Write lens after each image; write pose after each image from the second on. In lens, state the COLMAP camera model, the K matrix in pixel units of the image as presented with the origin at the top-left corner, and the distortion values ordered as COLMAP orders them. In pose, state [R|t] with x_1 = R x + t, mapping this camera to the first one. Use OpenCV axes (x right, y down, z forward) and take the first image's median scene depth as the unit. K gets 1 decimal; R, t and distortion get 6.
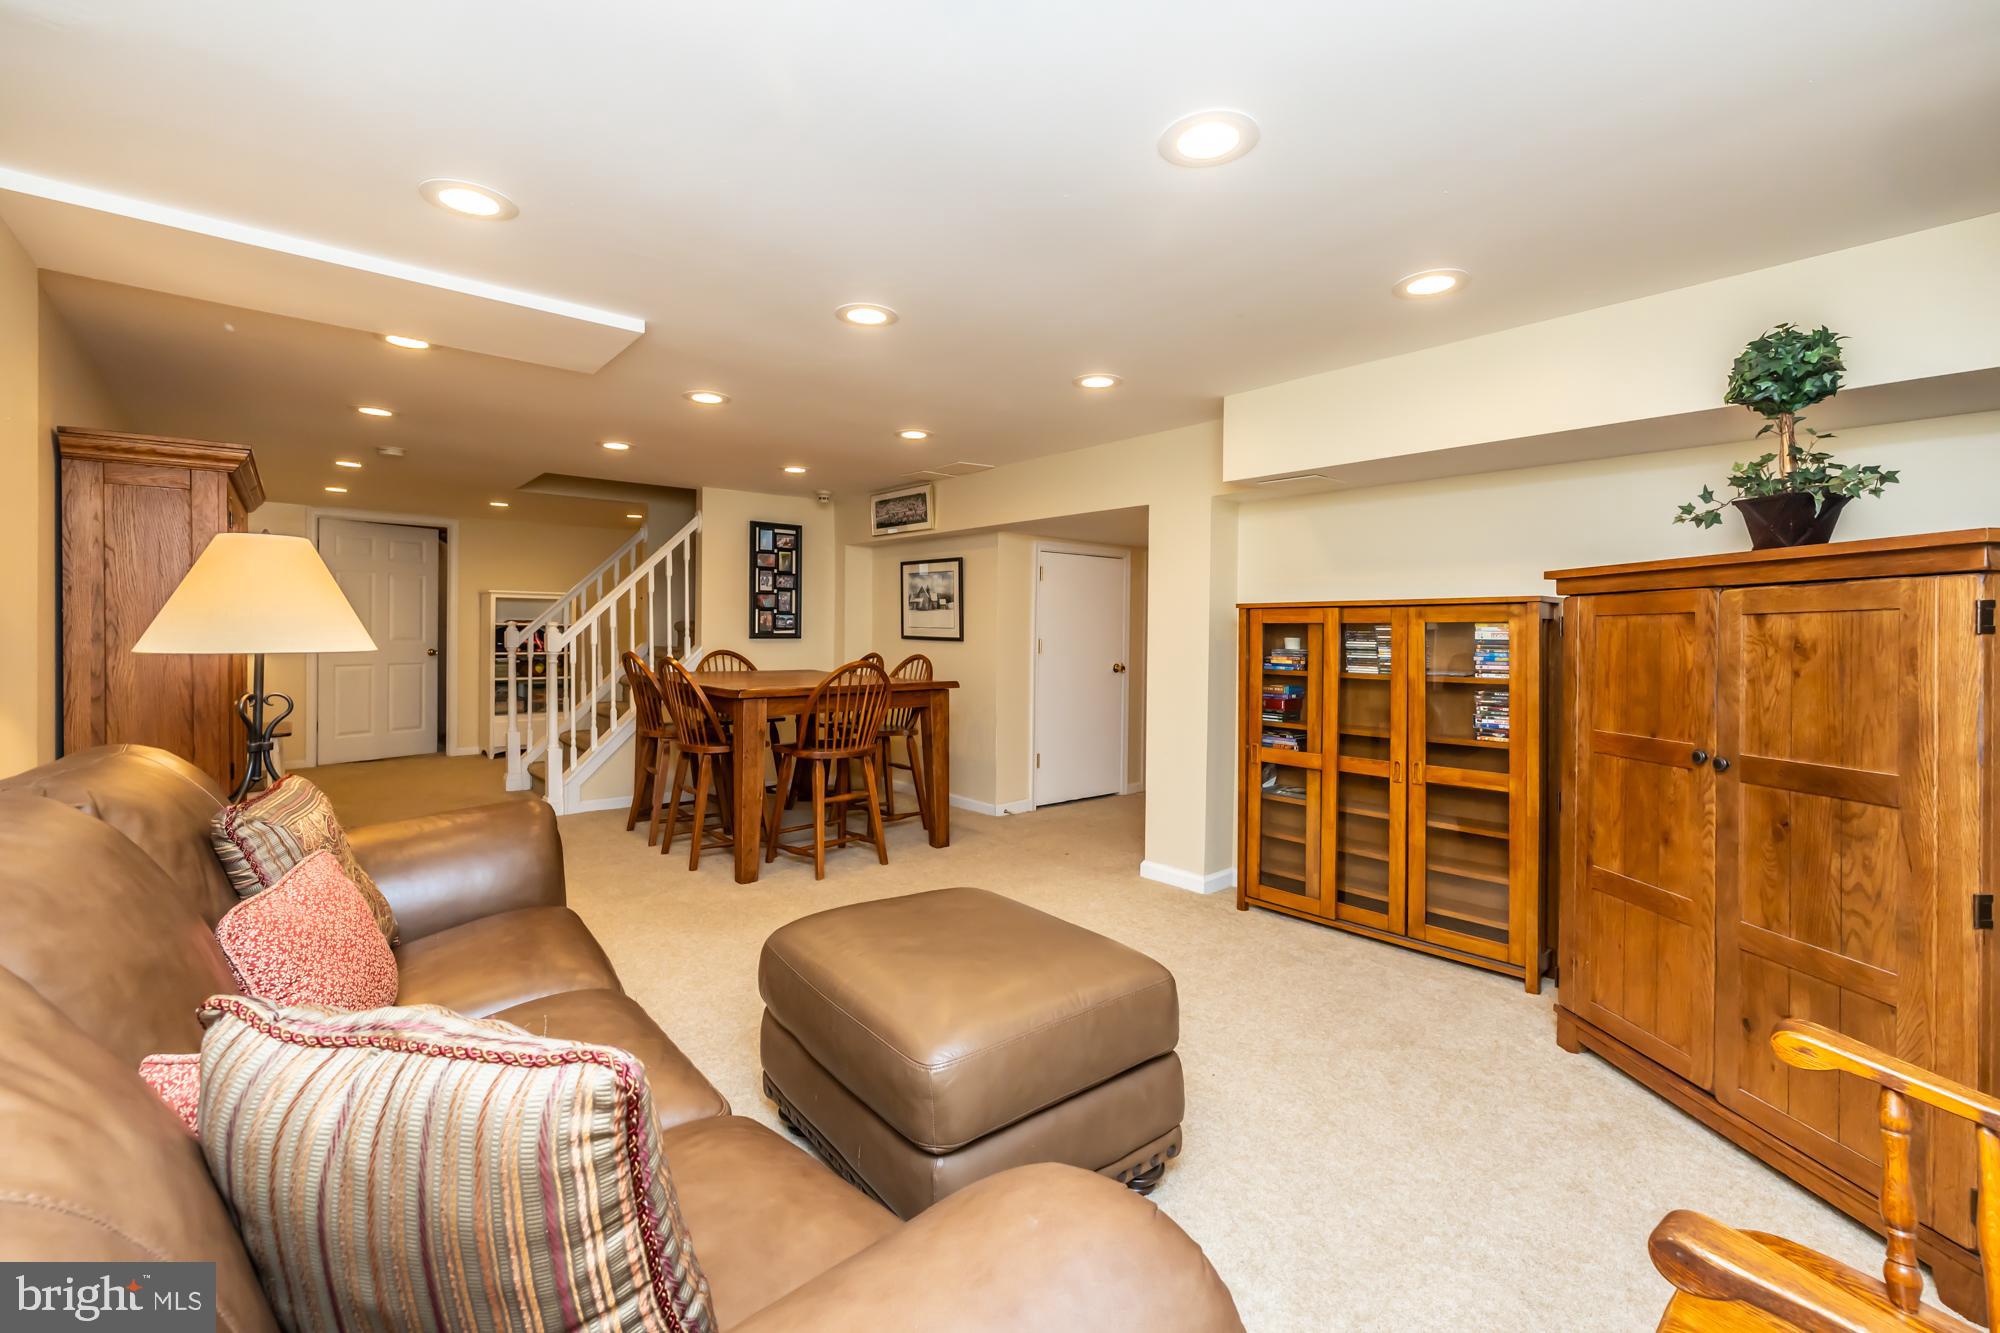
lens RADIAL K [[846.0, 0, 1011.8], [0, 846.0, 642.6], [0, 0, 1]] dist [-0.001357, -0.000128]
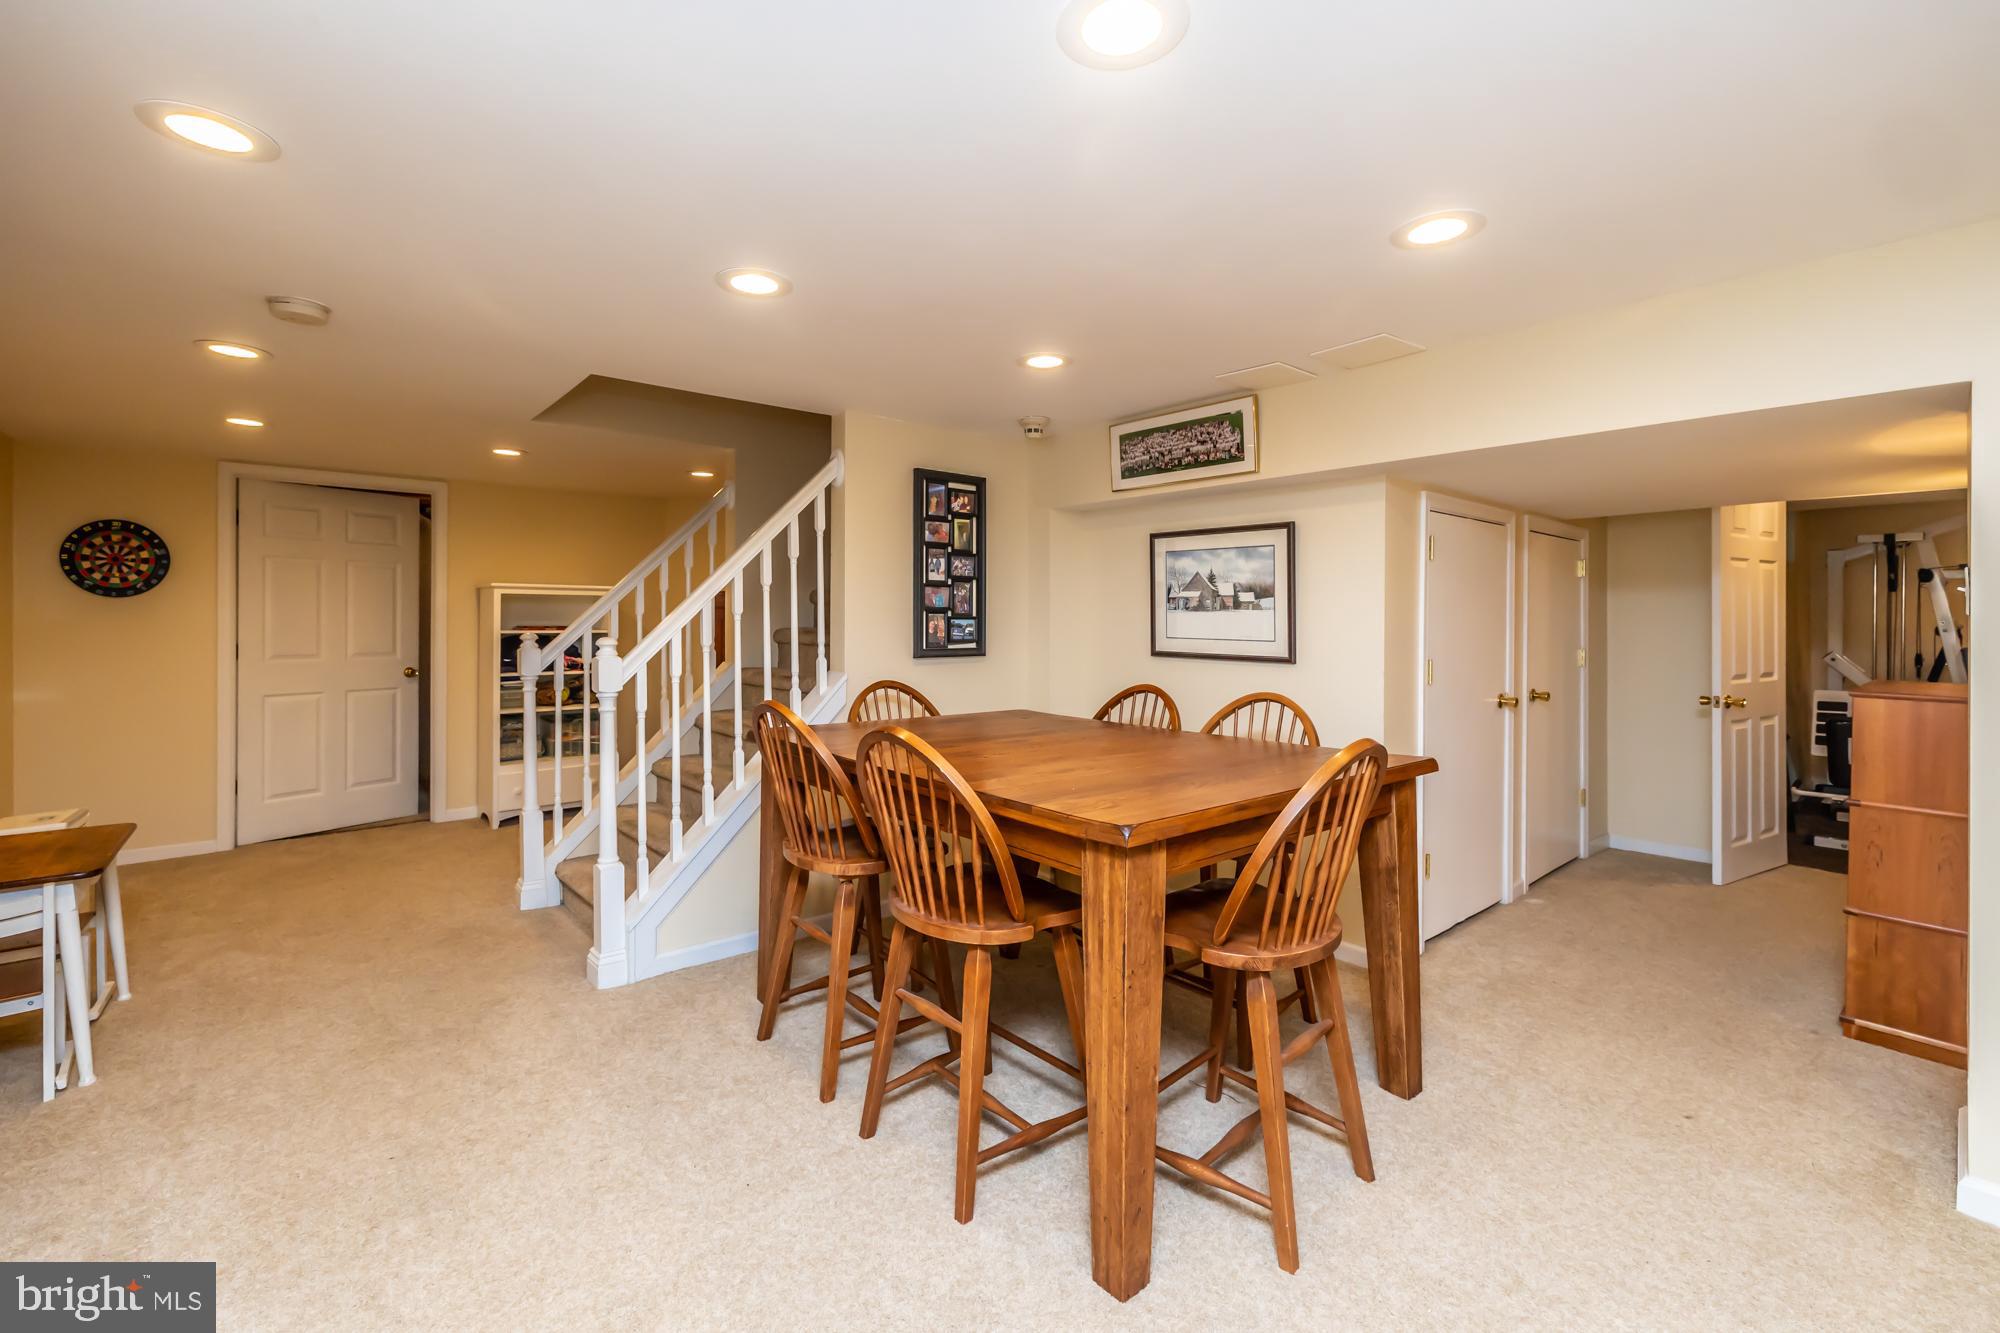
lens RADIAL K [[823.4, 0, 1005.9], [0, 823.4, 627.9], [0, 0, 1]] dist [0.002794, 0.000299]
pose [[0.999954, -0.007704, 0.005676, -0.245085], [0.007739, 0.999951, -0.006095, -0.022763], [-0.005628, 0.006138, 0.999965, 0.393650]]
